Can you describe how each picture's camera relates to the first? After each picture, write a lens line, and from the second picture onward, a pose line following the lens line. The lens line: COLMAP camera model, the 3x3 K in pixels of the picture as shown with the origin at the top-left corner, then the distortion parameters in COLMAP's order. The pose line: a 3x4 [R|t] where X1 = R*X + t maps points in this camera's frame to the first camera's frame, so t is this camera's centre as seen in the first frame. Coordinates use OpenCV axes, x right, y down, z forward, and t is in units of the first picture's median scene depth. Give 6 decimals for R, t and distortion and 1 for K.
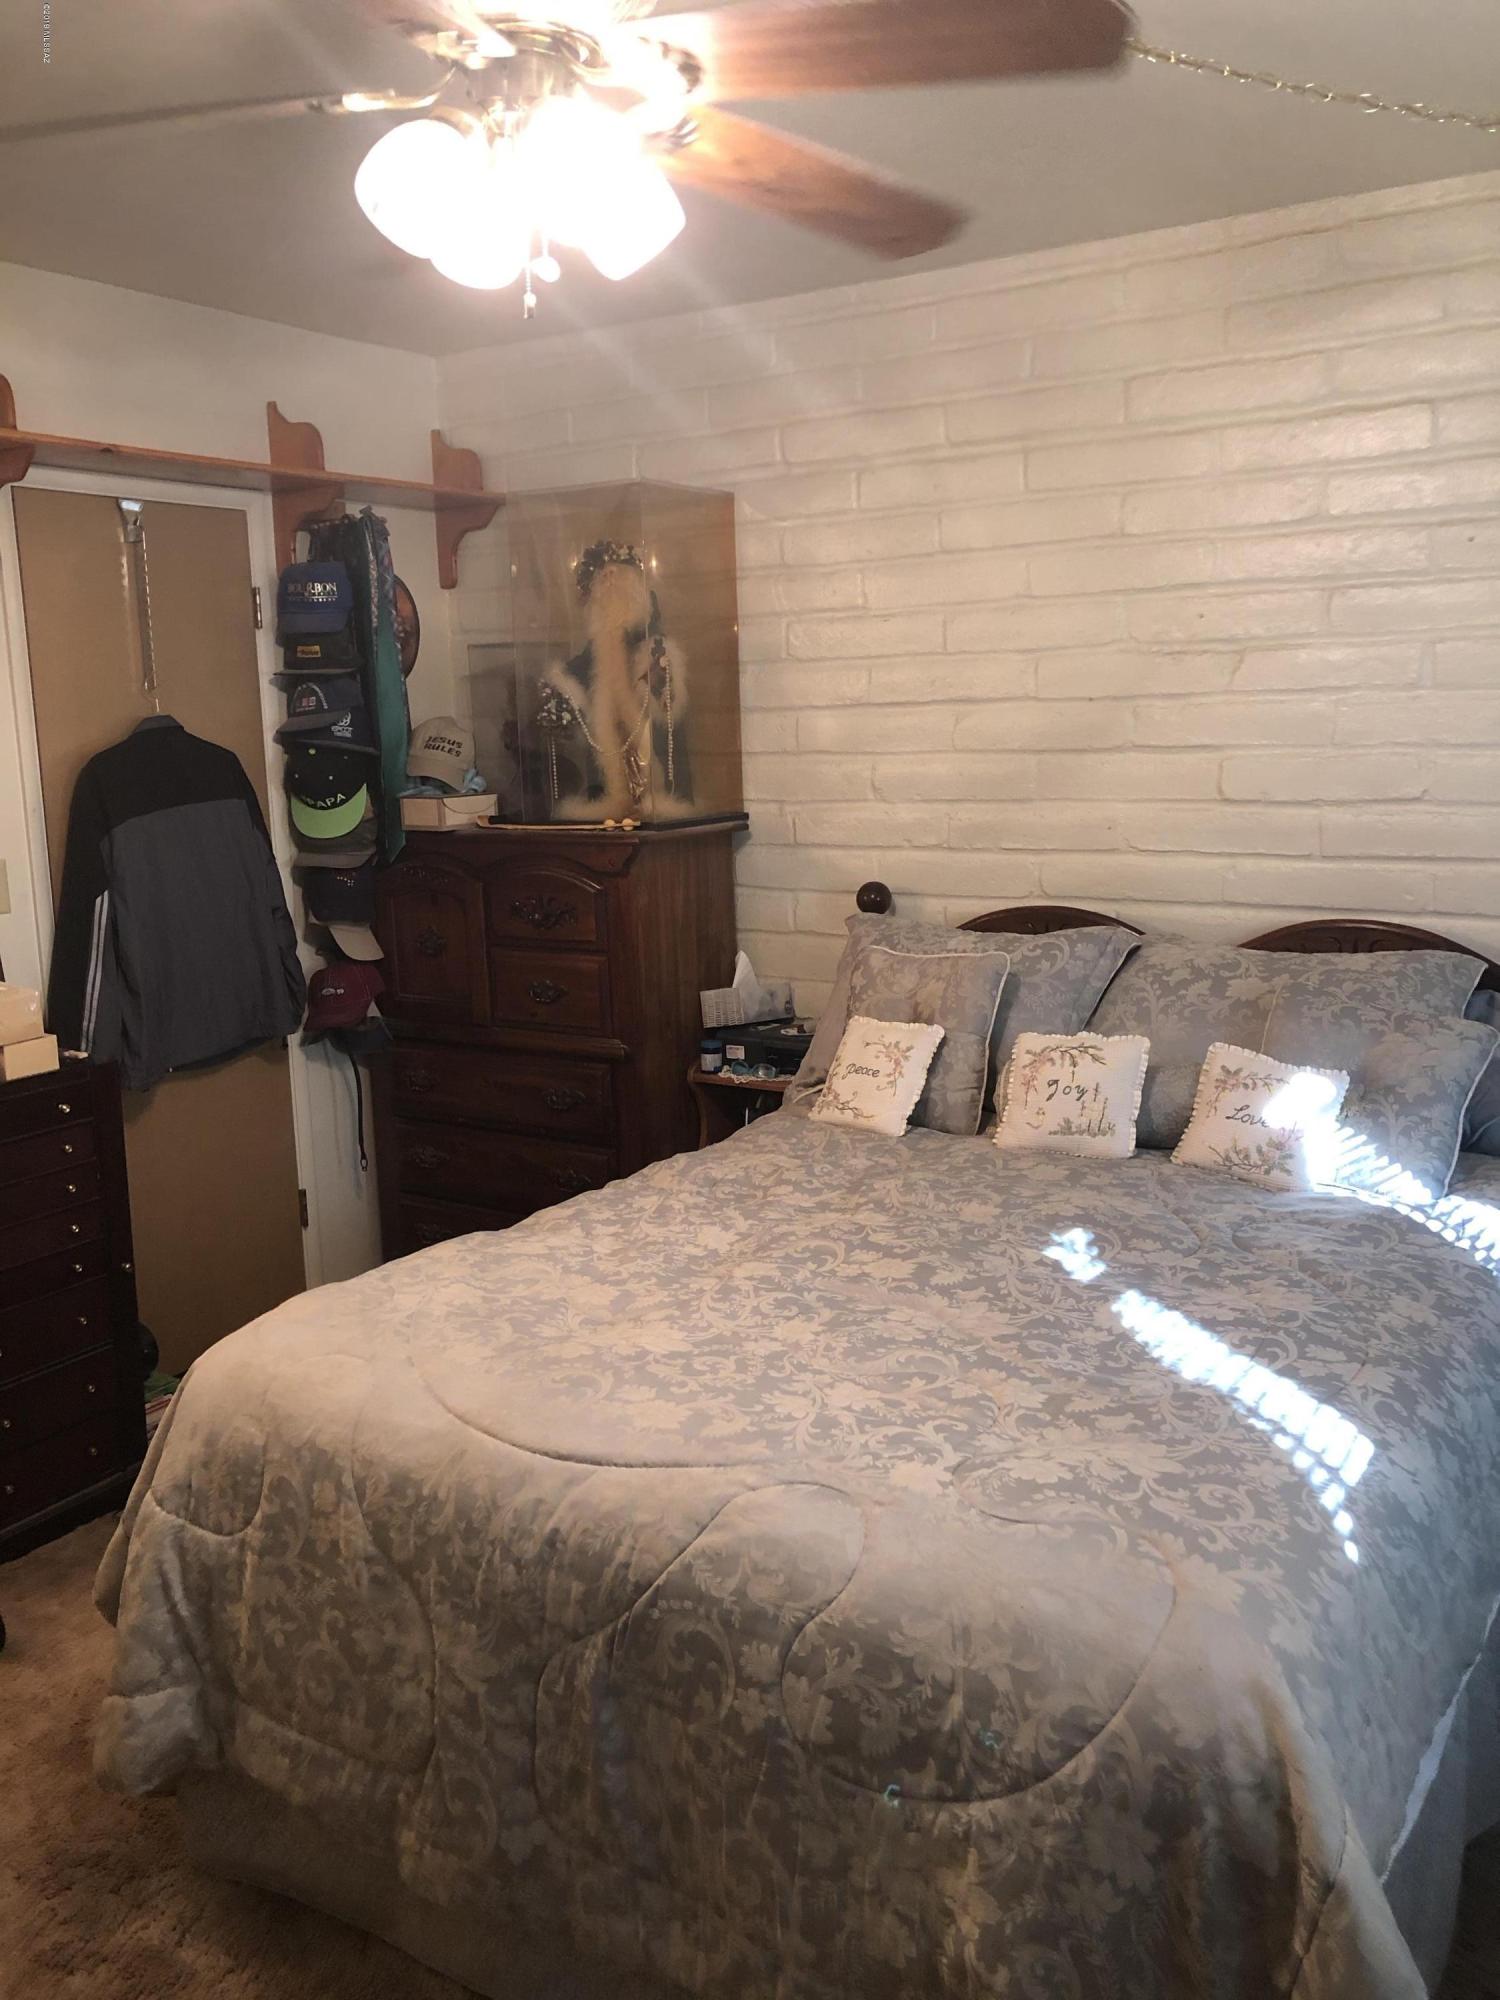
lens RADIAL K [[1643.6, 0, 728.2], [0, 1643.6, 1008.0], [0, 0, 1]] dist [0.031805, -0.015297]
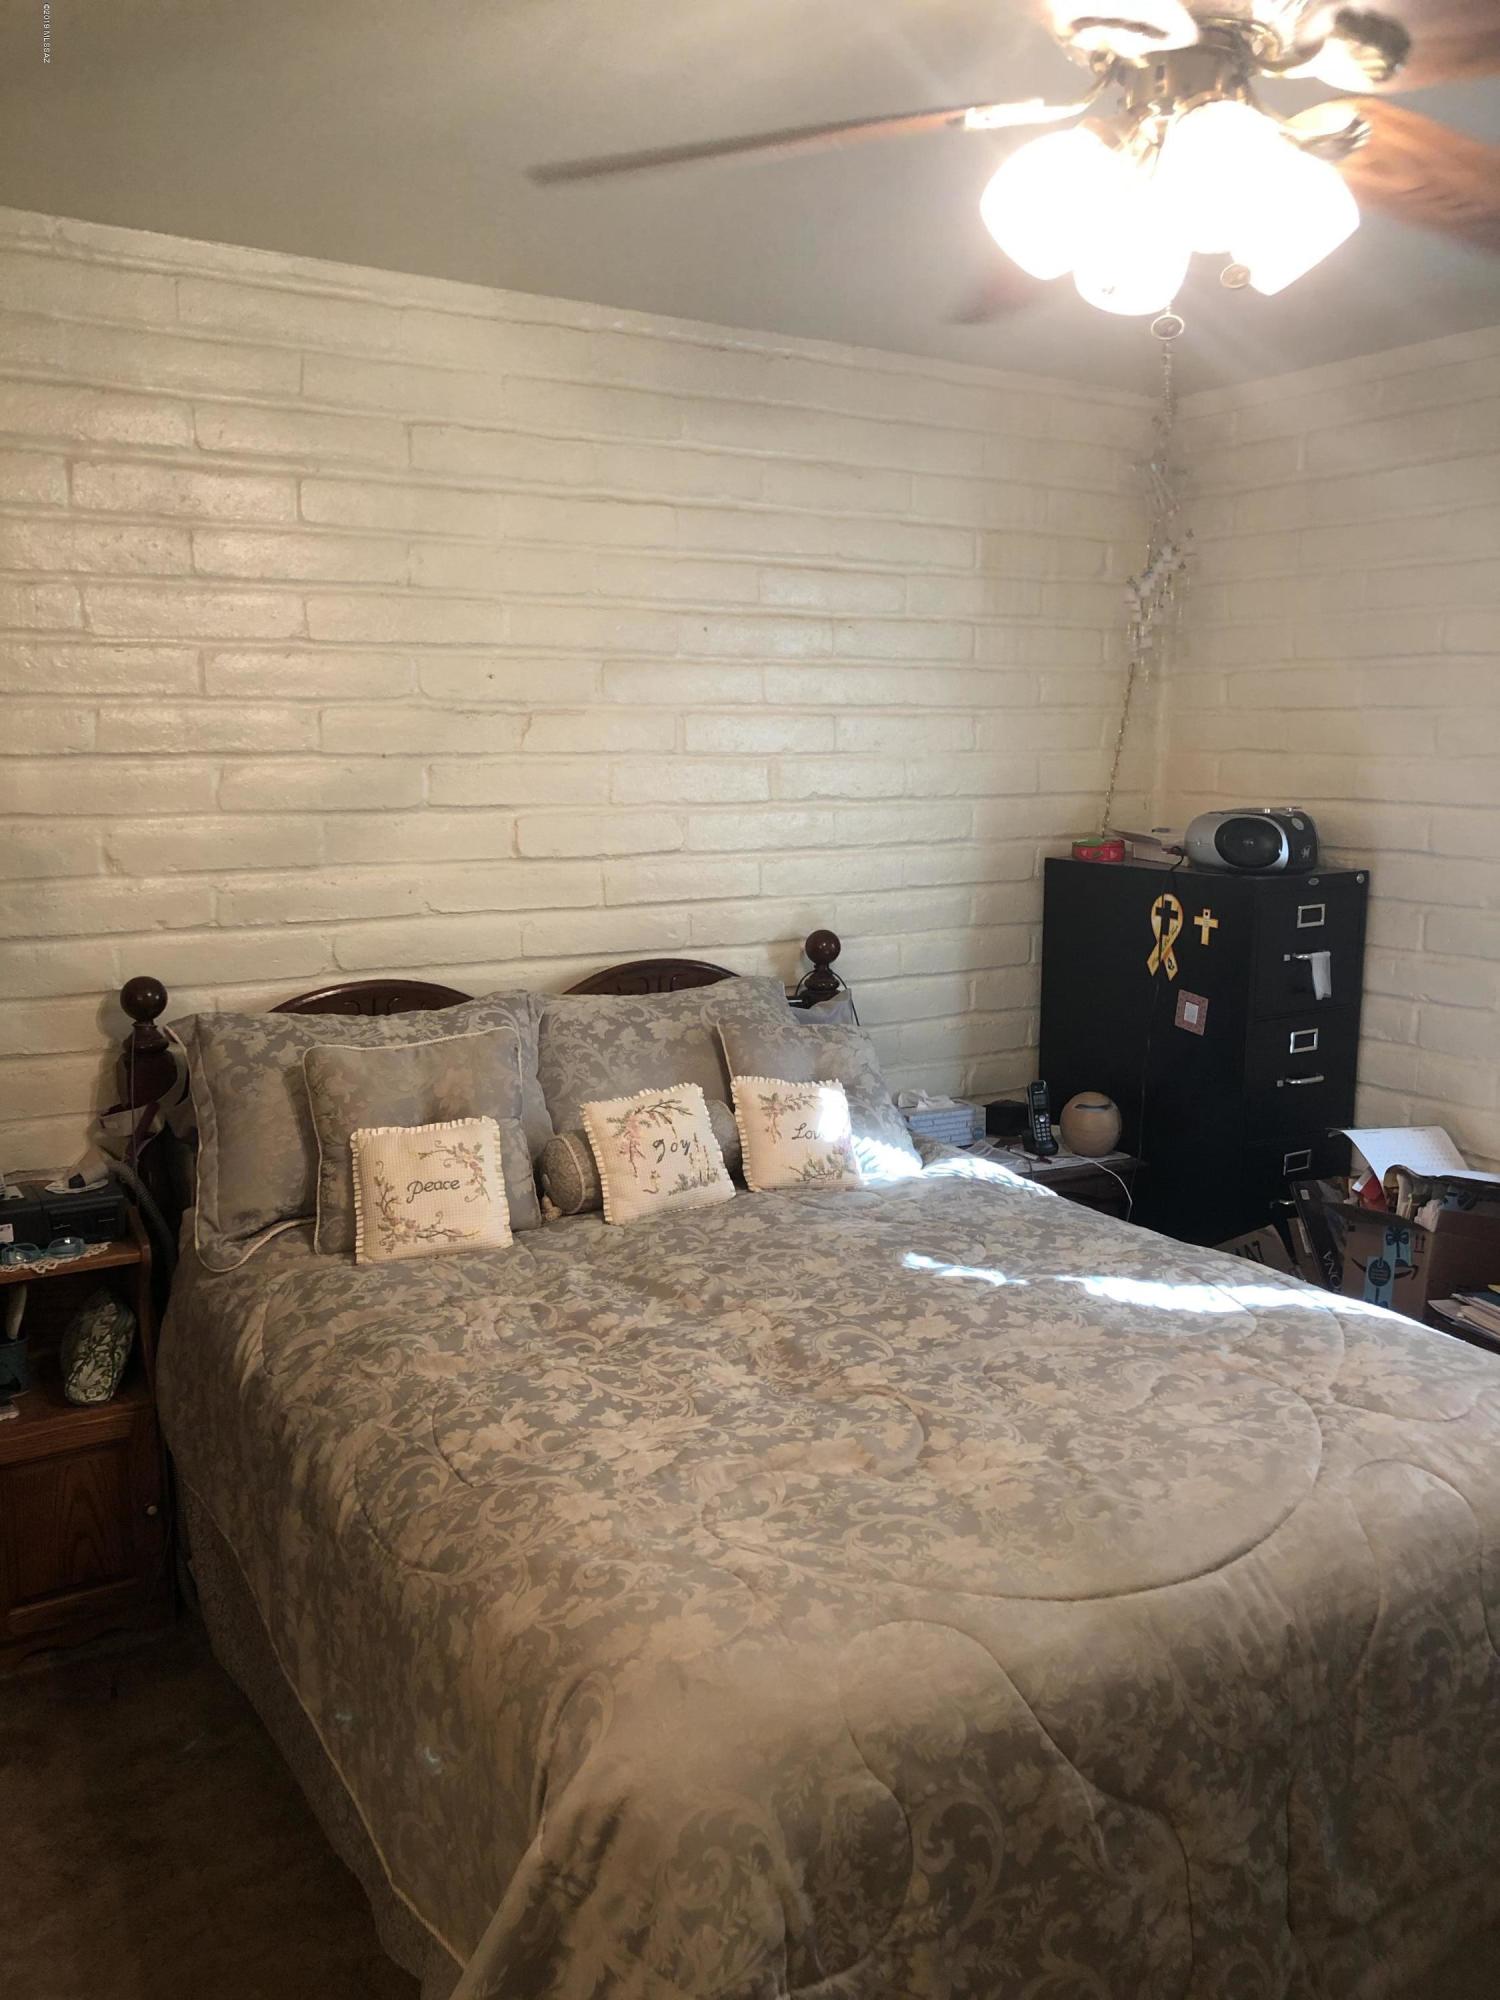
lens RADIAL K [[1643.6, 0, 733.5], [0, 1643.6, 995.9], [0, 0, 1]] dist [0.031805, -0.015297]
pose [[0.426492, -0.110205, 0.897752, -0.583768], [0.148630, 0.987596, 0.050625, -0.075494], [-0.892196, 0.111841, 0.437582, 0.458518]]
